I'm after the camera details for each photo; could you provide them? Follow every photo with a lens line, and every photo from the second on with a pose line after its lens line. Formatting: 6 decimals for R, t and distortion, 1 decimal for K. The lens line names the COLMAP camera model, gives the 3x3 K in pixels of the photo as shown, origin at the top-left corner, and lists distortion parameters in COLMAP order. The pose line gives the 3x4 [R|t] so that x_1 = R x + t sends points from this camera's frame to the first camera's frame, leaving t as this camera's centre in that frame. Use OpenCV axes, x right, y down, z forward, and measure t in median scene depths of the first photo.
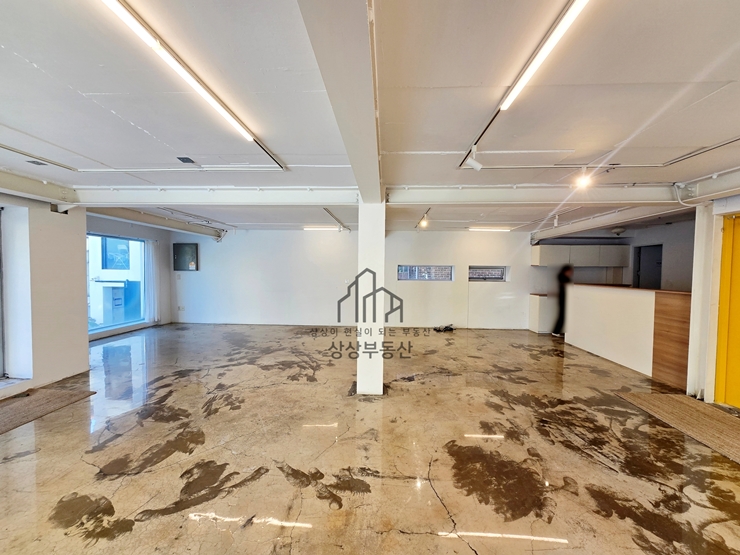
lens RADIAL K [[305.0, 0, 372.5], [0, 305.0, 278.5], [0, 0, 1]] dist [-0.001448, 0.000032]
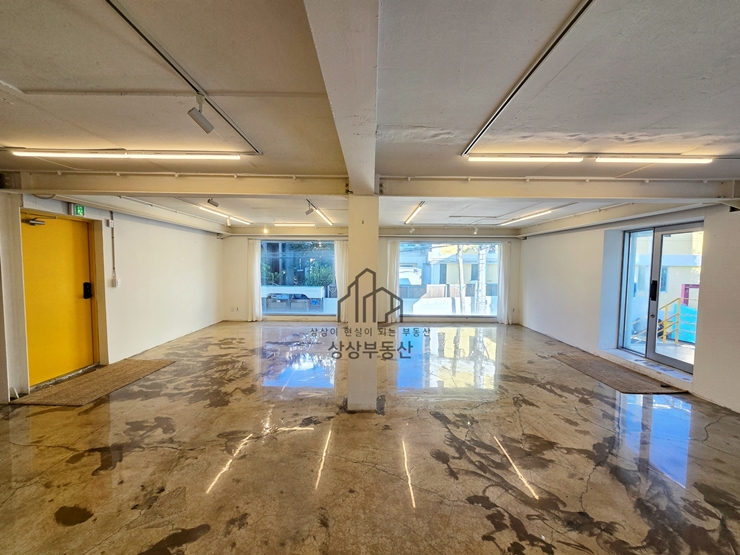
lens RADIAL K [[305.0, 0, 372.5], [0, 305.0, 278.5], [0, 0, 1]] dist [-0.001448, 0.000032]
pose [[-0.998502, -0.021096, -0.050483, 0.018259], [-0.024917, 0.996775, 0.076279, -0.081995], [0.048711, 0.077422, -0.995808, 2.101848]]
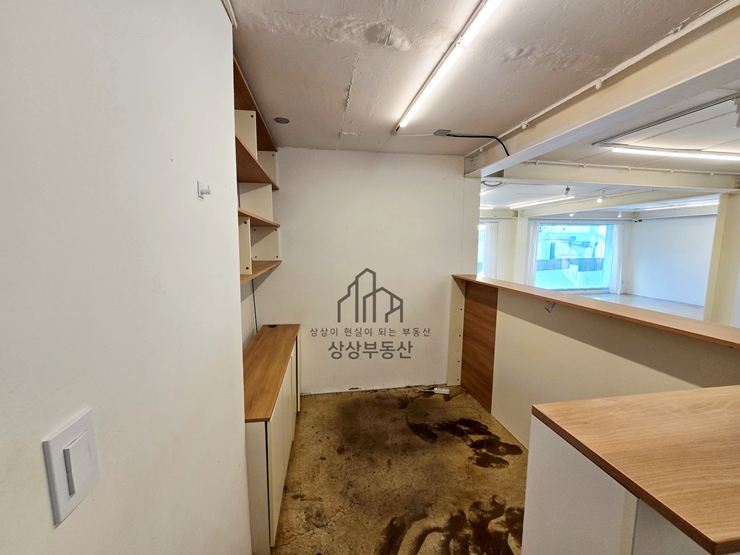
lens RADIAL K [[300.8, 0, 368.7], [0, 300.8, 281.4], [0, 0, 1]] dist [-0.001656, 0.000588]
pose [[-0.977437, 0.012993, -0.210829, 1.713484], [-0.020115, 0.987845, 0.154134, -0.068748], [0.210269, 0.154897, -0.965295, 1.992121]]
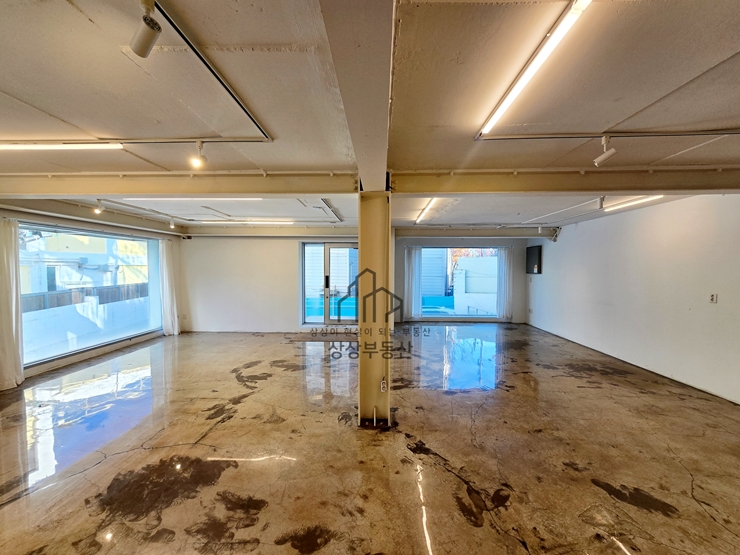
lens RADIAL K [[300.8, 0, 368.7], [0, 300.8, 281.4], [0, 0, 1]] dist [-0.001656, 0.000588]
pose [[0.006183, 0.033067, -0.999434, 0.903299], [-0.030425, 0.998997, 0.032864, -0.040921], [0.999518, 0.030204, 0.007182, 1.087709]]
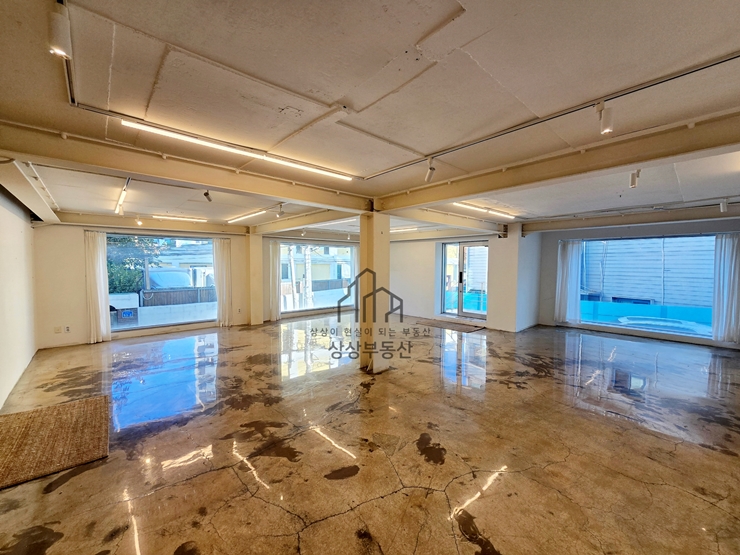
lens RADIAL K [[305.0, 0, 372.5], [0, 305.0, 278.5], [0, 0, 1]] dist [-0.001448, 0.000032]
pose [[-0.707992, 0.016329, -0.706032, 0.945017], [-0.032745, 0.997898, 0.055916, -0.062015], [0.705461, 0.062707, -0.705969, 2.047196]]
